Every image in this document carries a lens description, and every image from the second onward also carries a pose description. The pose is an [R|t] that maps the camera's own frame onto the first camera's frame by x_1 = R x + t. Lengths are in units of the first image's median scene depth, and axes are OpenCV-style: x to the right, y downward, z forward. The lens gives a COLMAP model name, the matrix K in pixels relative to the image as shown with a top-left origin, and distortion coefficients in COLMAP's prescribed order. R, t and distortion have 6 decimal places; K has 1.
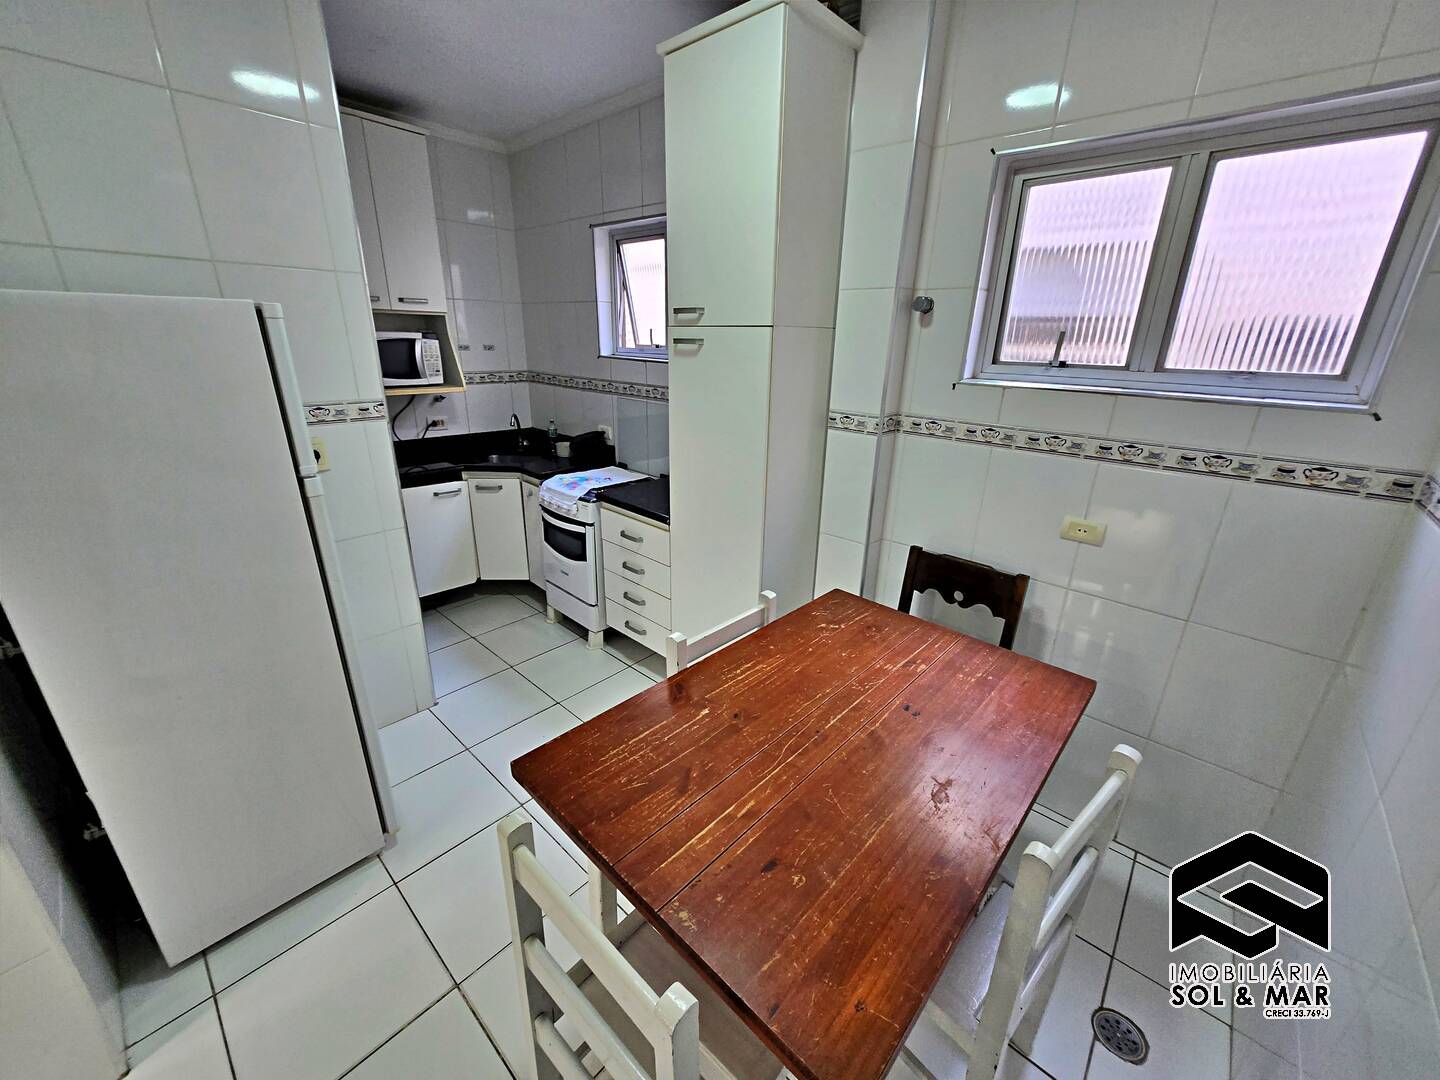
lens RADIAL K [[564.3, 0, 723.8], [0, 564.3, 532.6], [0, 0, 1]] dist [0.003500, -0.000600]
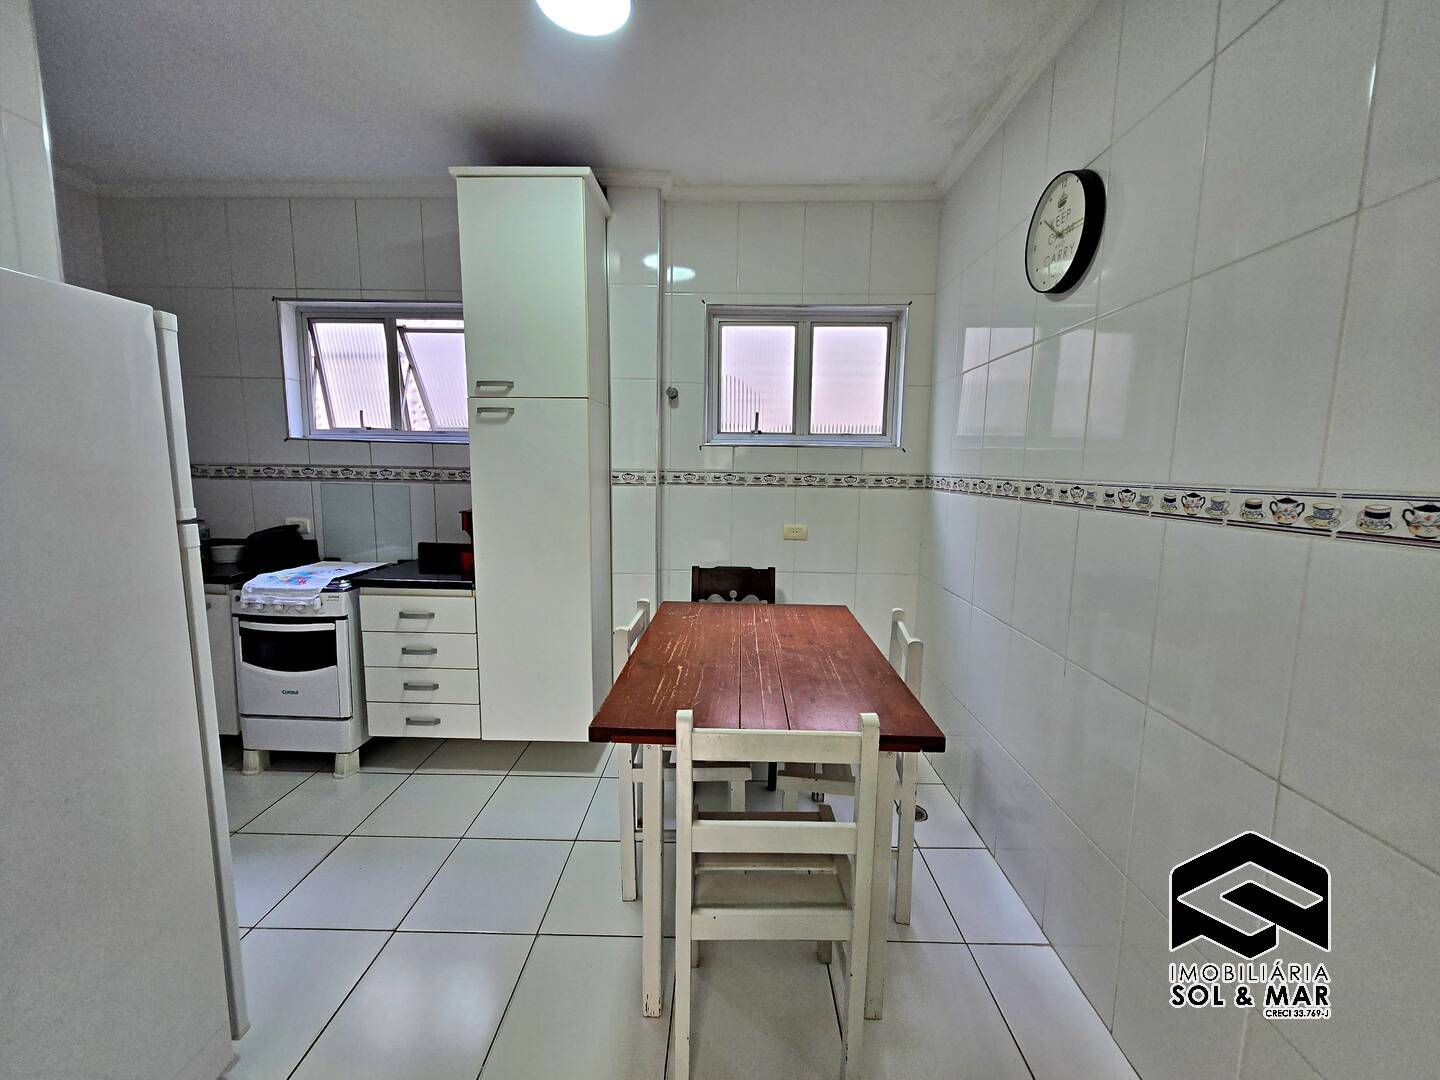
lens RADIAL K [[564.3, 0, 726.6], [0, 564.3, 531.5], [0, 0, 1]] dist [0.003500, -0.000600]
pose [[0.748976, -0.091608, 0.656234, -0.336535], [0.222372, 0.967708, -0.118710, 0.086846], [-0.624168, 0.234839, 0.745161, -0.034399]]
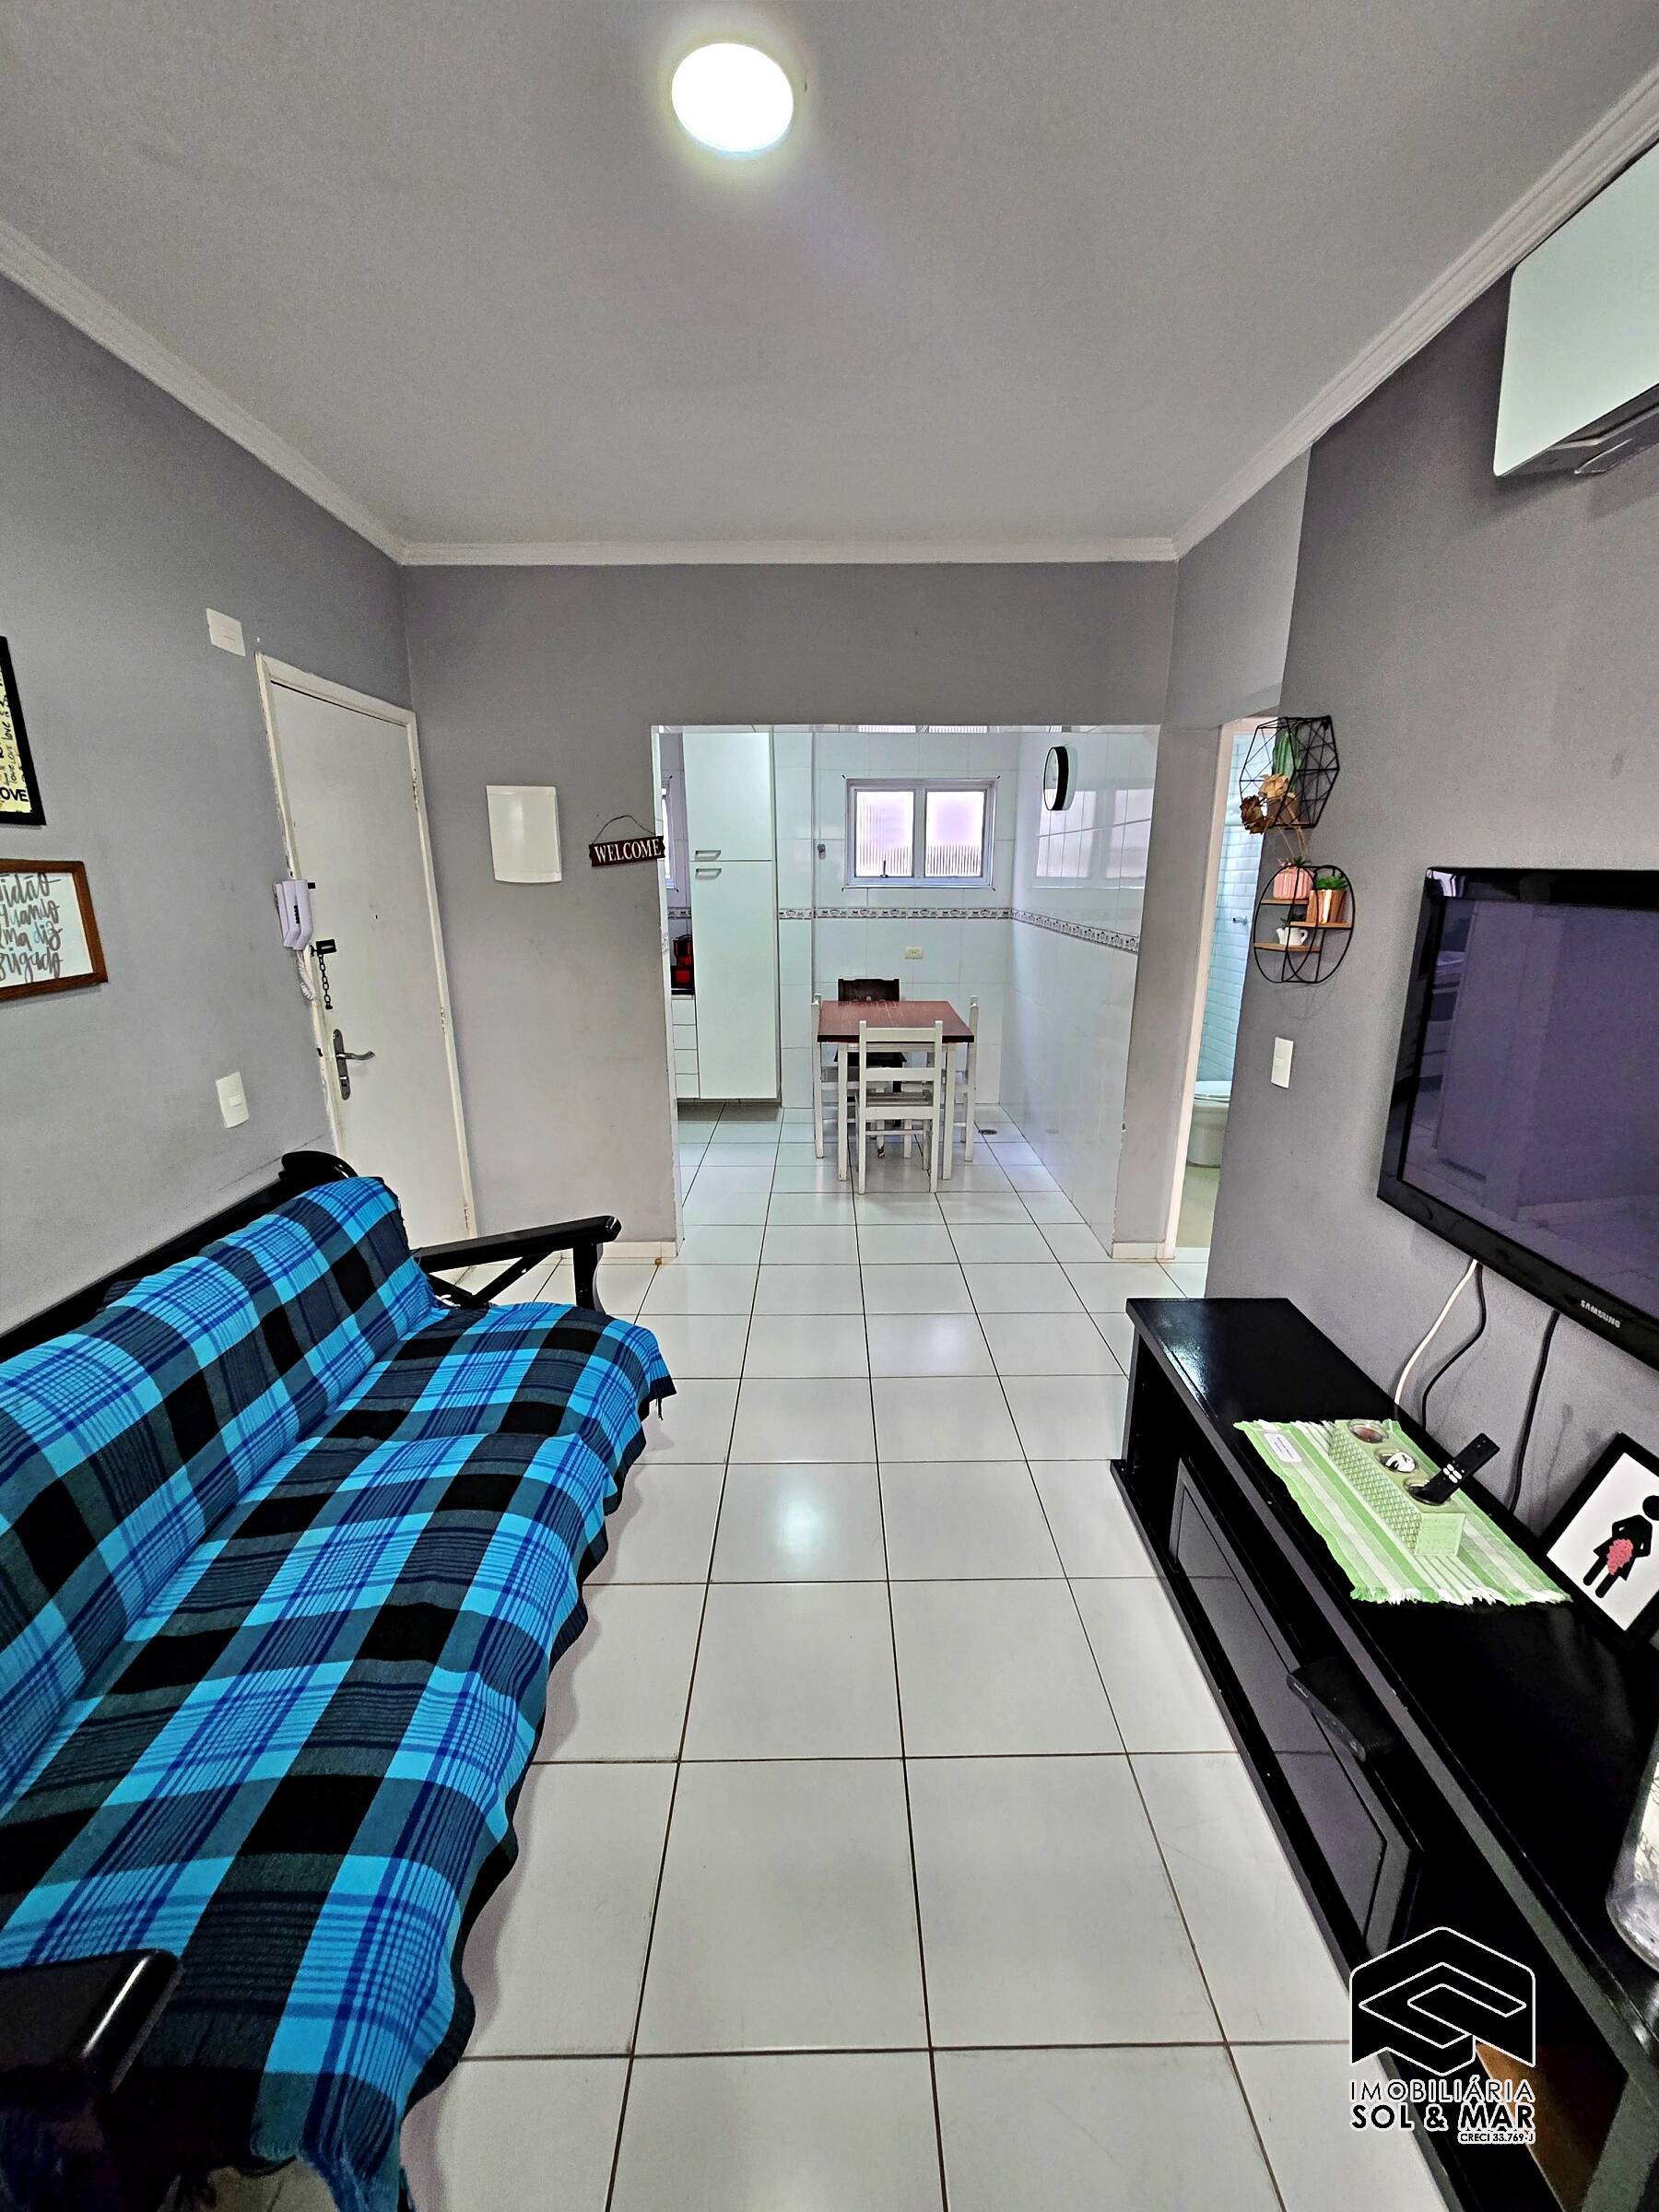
lens RADIAL K [[866.9, 0, 840.3], [0, 866.9, 1104.9], [0, 0, 1]] dist [0.003500, -0.000600]
pose [[0.730498, -0.209473, 0.649995, -1.113107], [0.238529, 0.970112, 0.044565, 0.210144], [-0.639903, 0.122488, 0.758631, -0.754699]]
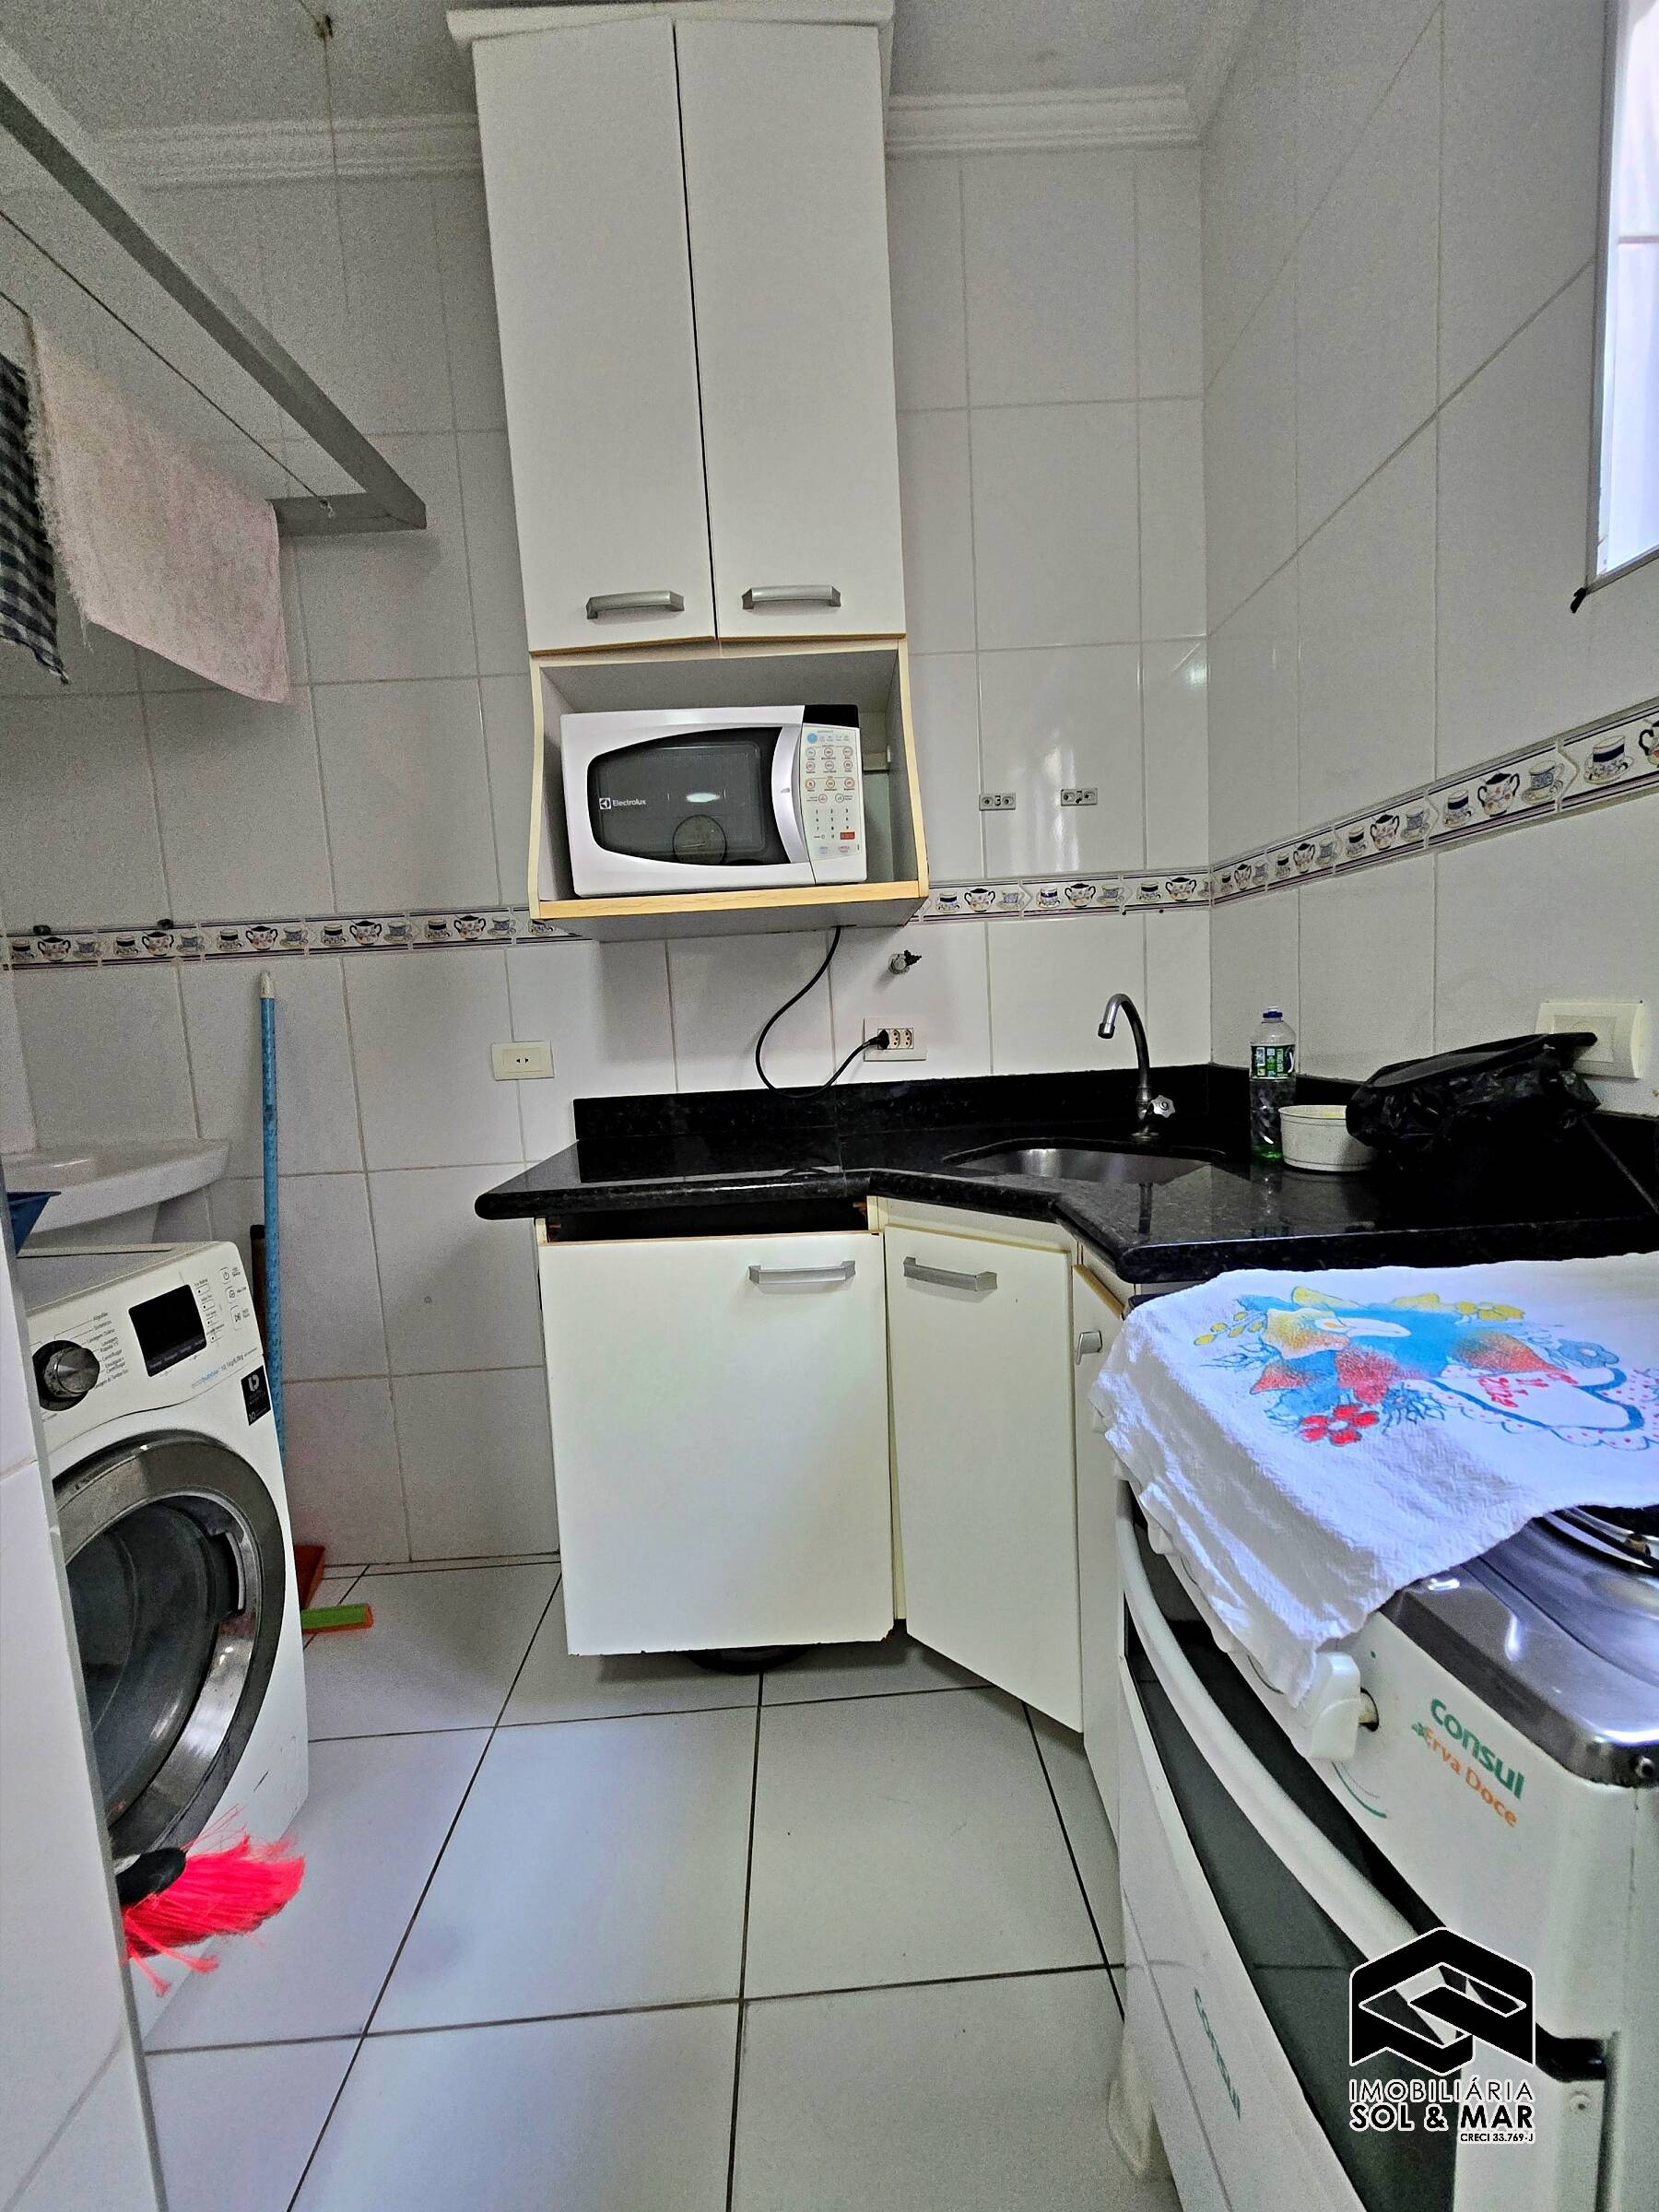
lens RADIAL K [[866.9, 0, 841.4], [0, 866.9, 1111.5], [0, 0, 1]] dist [0.003500, -0.000600]
pose [[0.694344, 0.015695, -0.719472, -0.209964], [-0.166126, 0.976255, -0.139028, -0.097896], [0.700206, 0.216056, 0.680464, 0.789580]]
